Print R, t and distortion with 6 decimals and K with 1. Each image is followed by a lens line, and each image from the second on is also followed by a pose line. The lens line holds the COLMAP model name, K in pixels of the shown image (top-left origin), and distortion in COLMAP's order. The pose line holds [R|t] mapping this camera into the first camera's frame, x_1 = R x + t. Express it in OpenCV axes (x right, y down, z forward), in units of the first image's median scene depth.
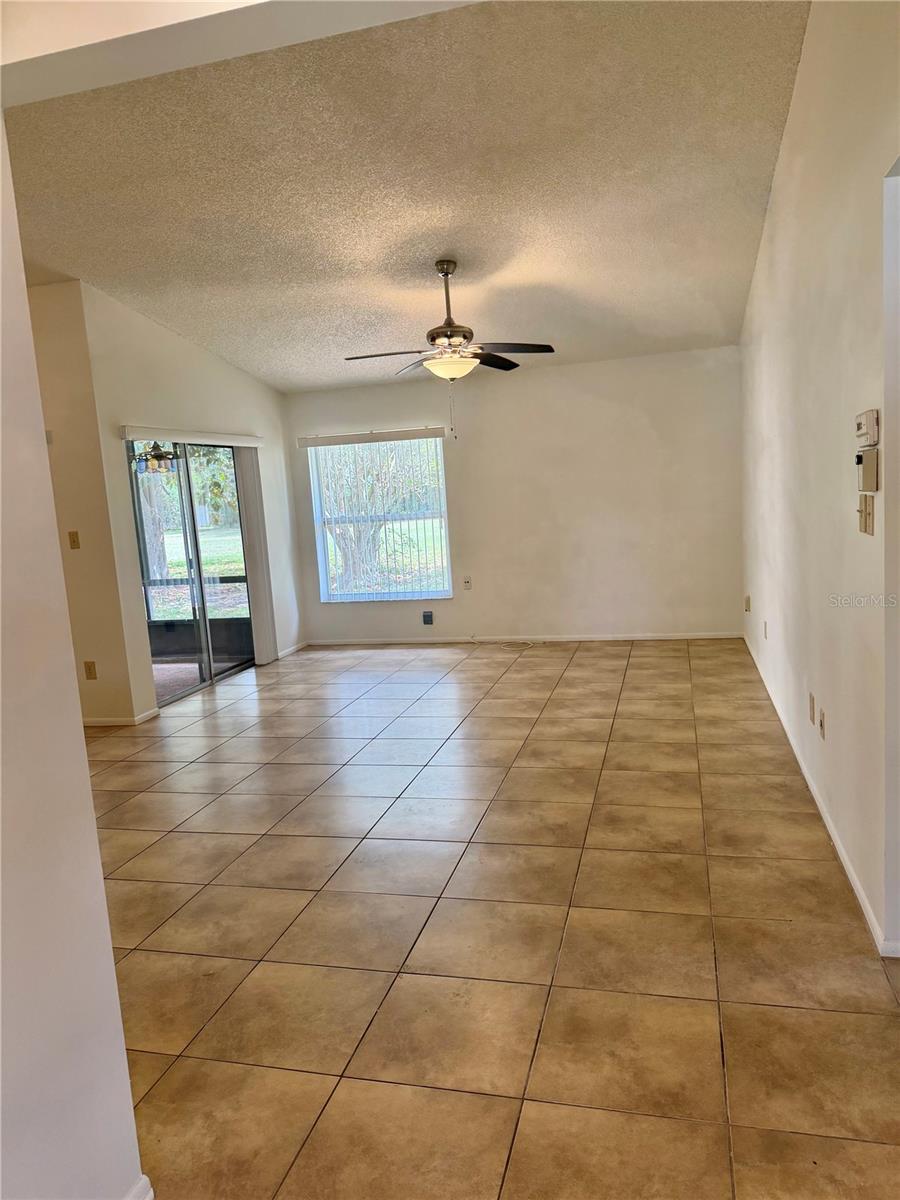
lens RADIAL K [[844.3, 0, 442.4], [0, 844.3, 608.2], [0, 0, 1]] dist [0.056172, 0.004979]
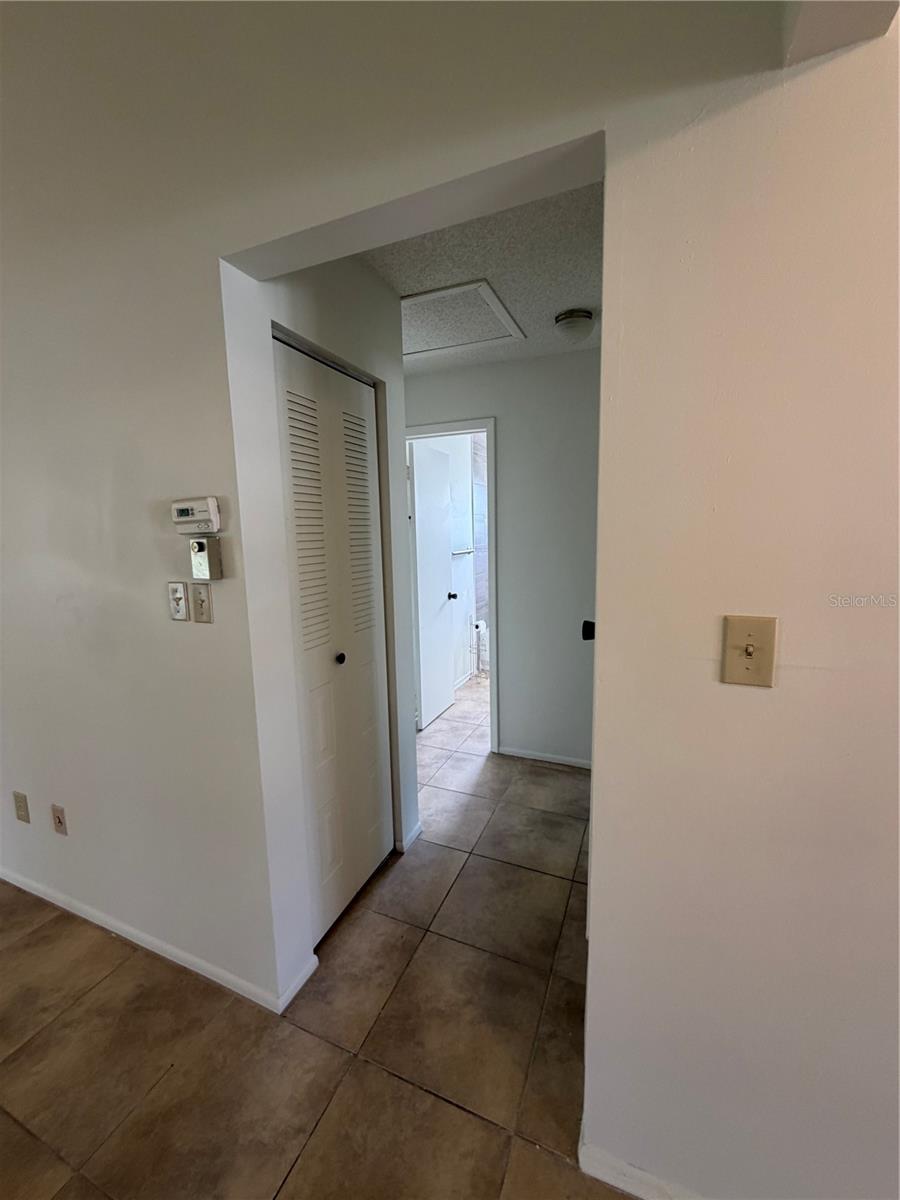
lens RADIAL K [[480.4, 0, 448.0], [0, 480.4, 594.6], [0, 0, 1]] dist [0.001759, 0.000254]
pose [[0.140413, -0.070510, 0.987579, -0.006457], [0.148686, 0.987651, 0.049375, -0.083948], [-0.978865, 0.139907, 0.149163, 0.522453]]
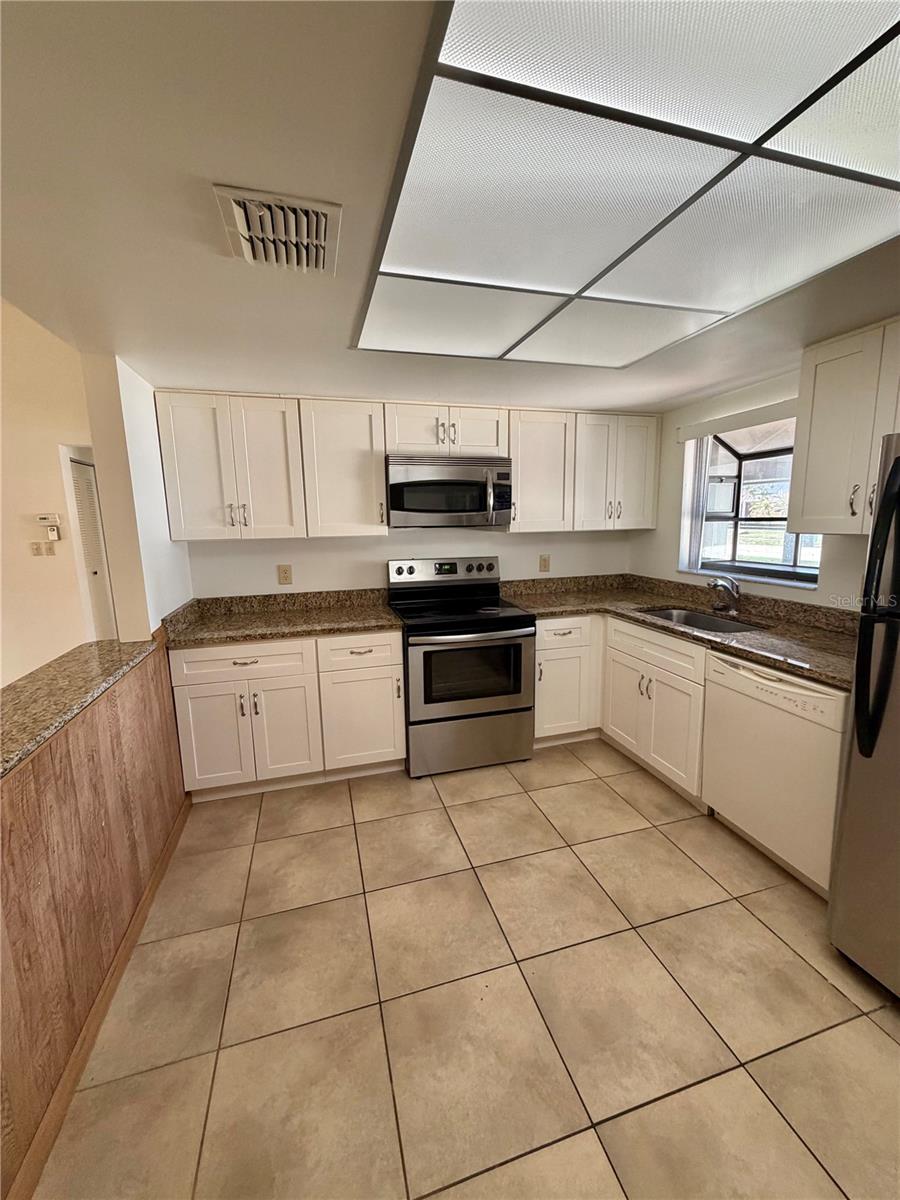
lens RADIAL K [[480.4, 0, 449.4], [0, 480.4, 596.5], [0, 0, 1]] dist [0.001759, 0.000254]
pose [[-0.512139, -0.070691, 0.855989, -1.370859], [0.162483, 0.970638, 0.177373, -0.013390], [-0.843394, 0.229923, -0.485615, 0.554949]]
